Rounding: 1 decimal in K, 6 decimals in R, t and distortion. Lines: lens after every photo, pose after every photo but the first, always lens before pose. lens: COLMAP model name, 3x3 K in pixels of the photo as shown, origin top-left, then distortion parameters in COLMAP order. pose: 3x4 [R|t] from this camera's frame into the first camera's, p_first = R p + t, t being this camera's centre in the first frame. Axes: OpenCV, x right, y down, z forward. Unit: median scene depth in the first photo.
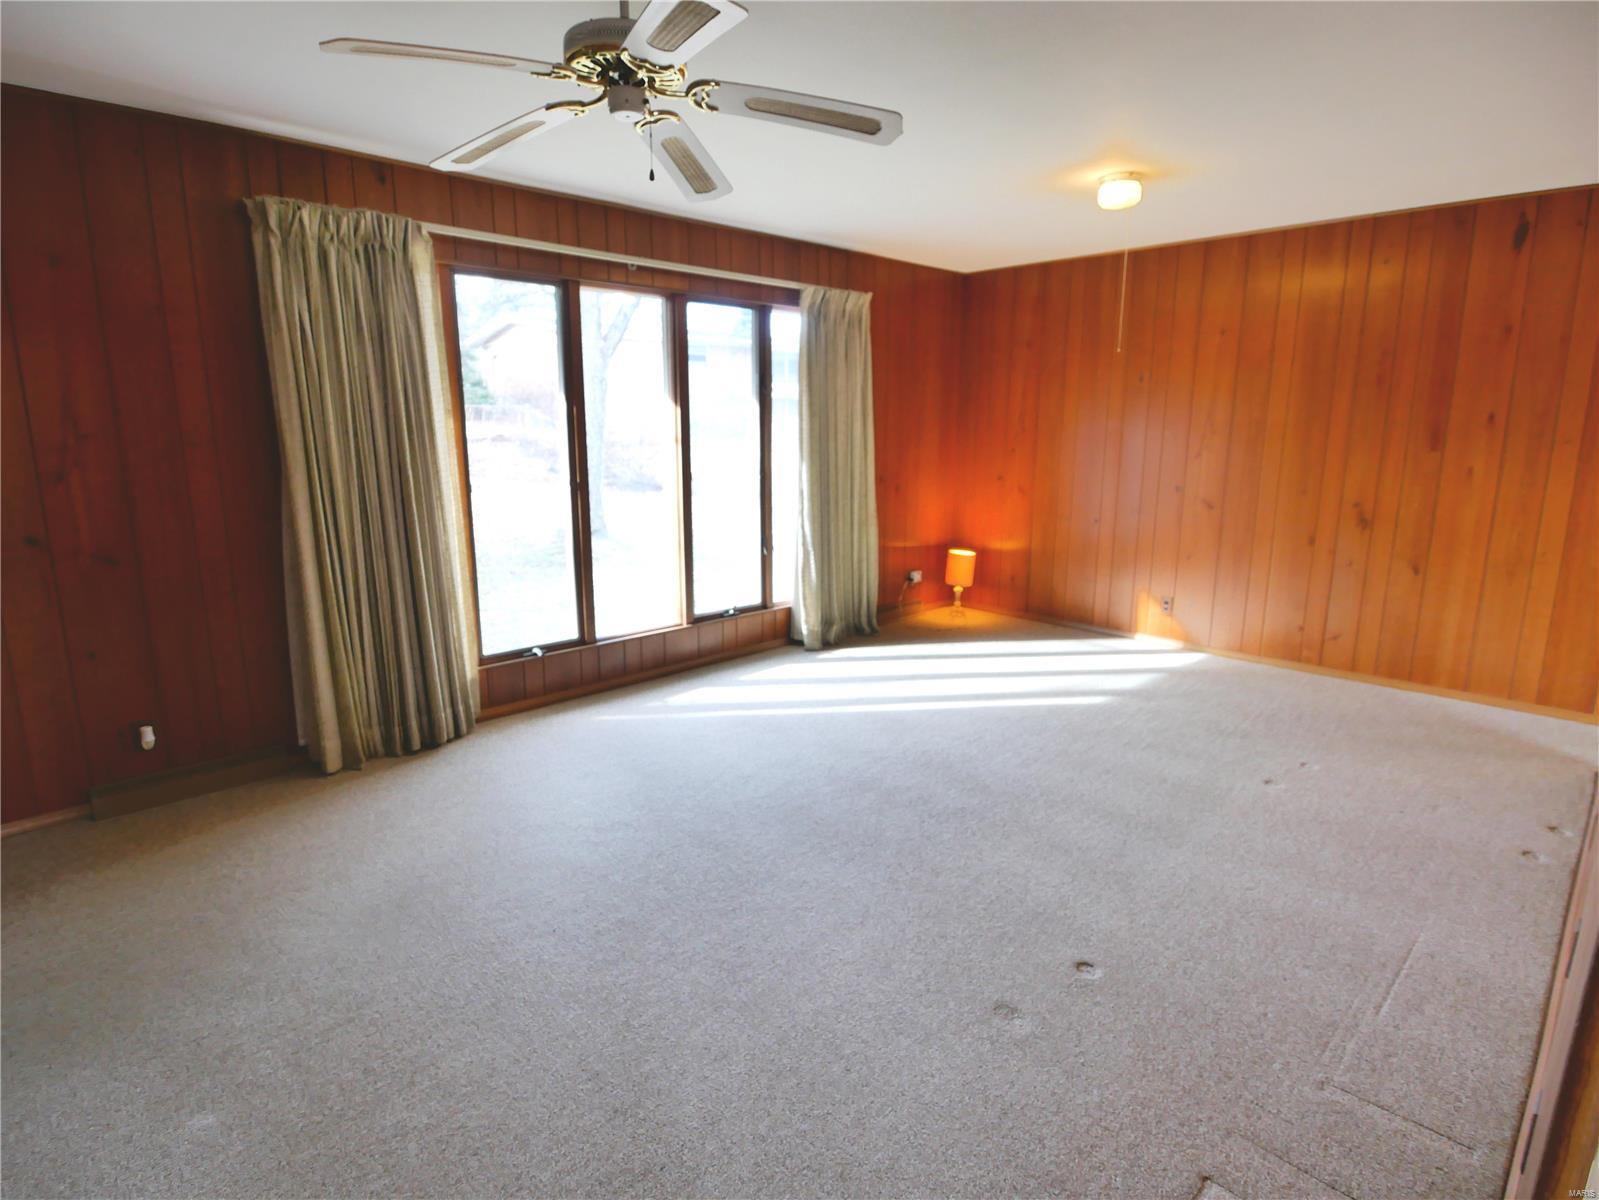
lens RADIAL K [[838.7, 0, 777.5], [0, 838.7, 595.3], [0, 0, 1]] dist [-0.006080, -0.010075]
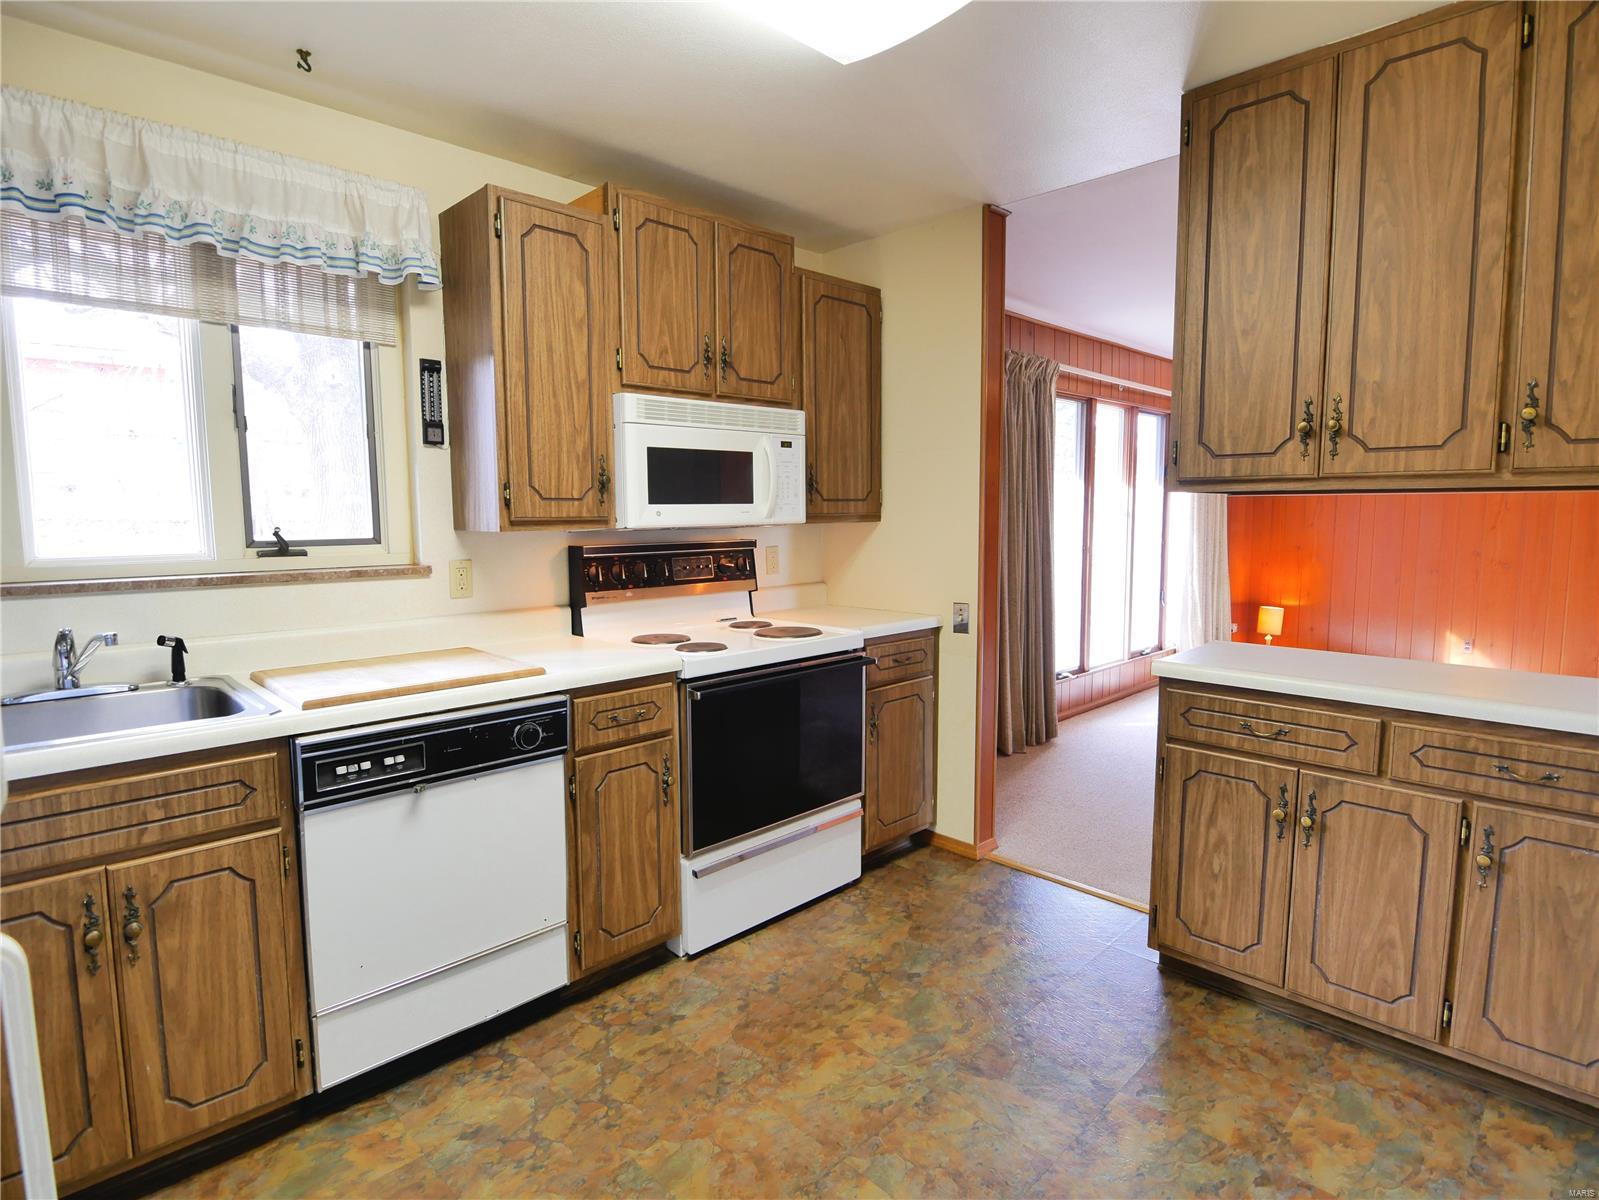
lens RADIAL K [[838.7, 0, 777.5], [0, 838.7, 595.3], [0, 0, 1]] dist [-0.006080, -0.010075]
pose [[0.999996, -0.001429, -0.002554, -0.735034], [0.001170, 0.995109, -0.098777, 0.074238], [0.002682, 0.098773, 0.995106, -0.305265]]
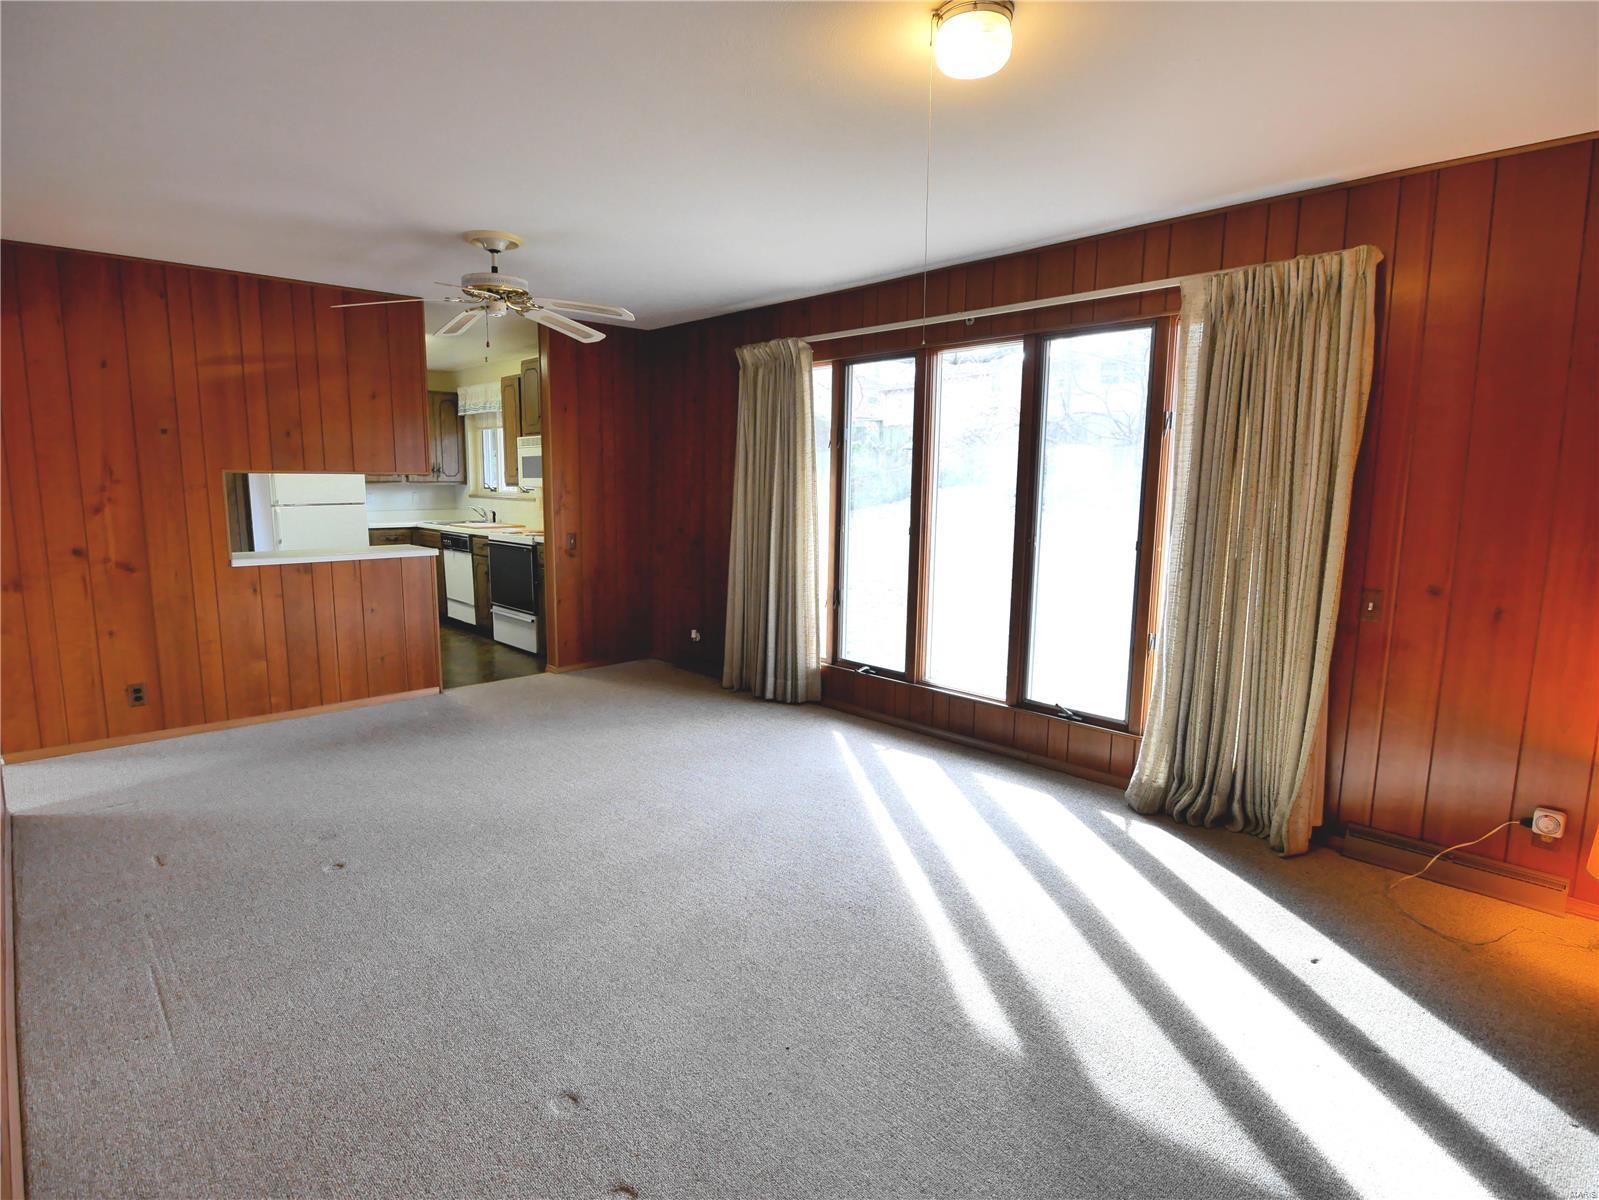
lens RADIAL K [[874.3, 0, 799.5], [0, 874.3, 600.0], [0, 0, 1]] dist [-0.003967, -0.000021]
pose [[-0.009432, 0.143228, -0.989645, 0.869479], [-0.205799, 0.968224, 0.142089, -0.173121], [0.978549, 0.205008, 0.020344, 0.822311]]
